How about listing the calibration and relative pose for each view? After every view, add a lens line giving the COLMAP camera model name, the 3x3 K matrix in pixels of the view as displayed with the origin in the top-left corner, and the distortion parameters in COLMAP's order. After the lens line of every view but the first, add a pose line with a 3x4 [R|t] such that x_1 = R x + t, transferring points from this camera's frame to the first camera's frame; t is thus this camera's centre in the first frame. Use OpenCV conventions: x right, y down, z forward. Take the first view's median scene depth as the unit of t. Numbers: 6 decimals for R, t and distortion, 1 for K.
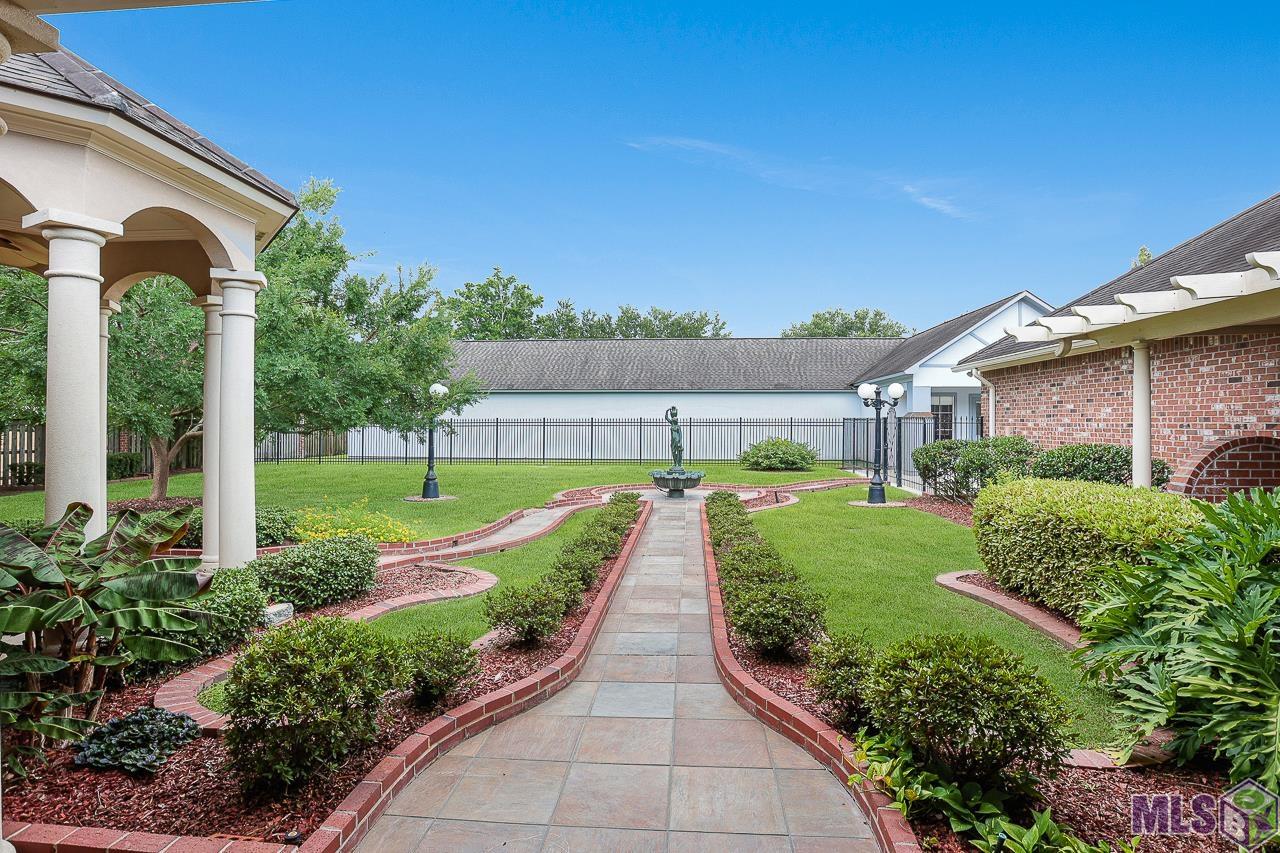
lens RADIAL K [[596.3, 0, 640.0], [0, 596.3, 426.5], [0, 0, 1]] dist [0.000063, 0.000051]
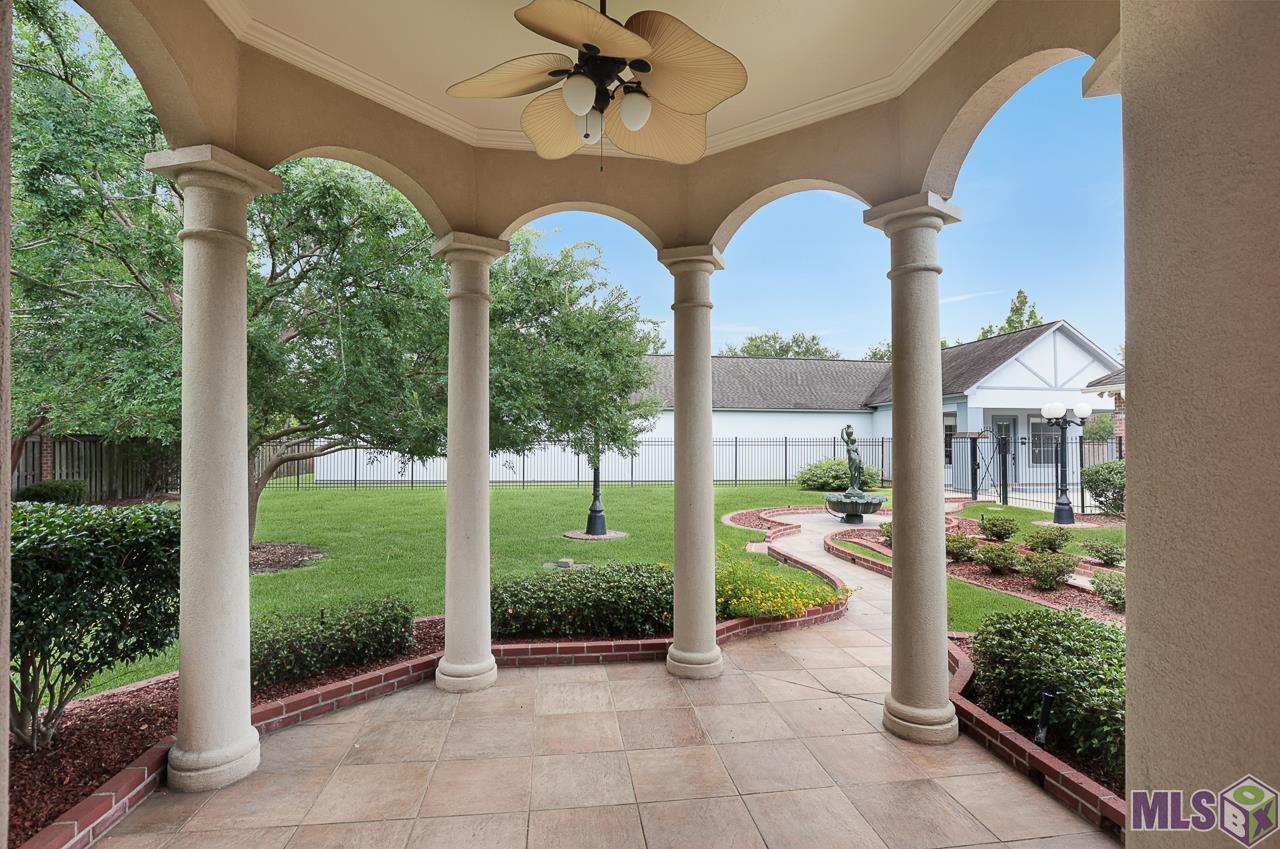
lens RADIAL K [[599.2, 0, 638.2], [0, 599.2, 442.6], [0, 0, 1]] dist [-0.001434, 0.000034]
pose [[0.974989, 0.004377, 0.222210, -0.329993], [-0.003552, 0.999985, -0.004110, -0.001073], [-0.222225, 0.003218, 0.974990, 0.120362]]
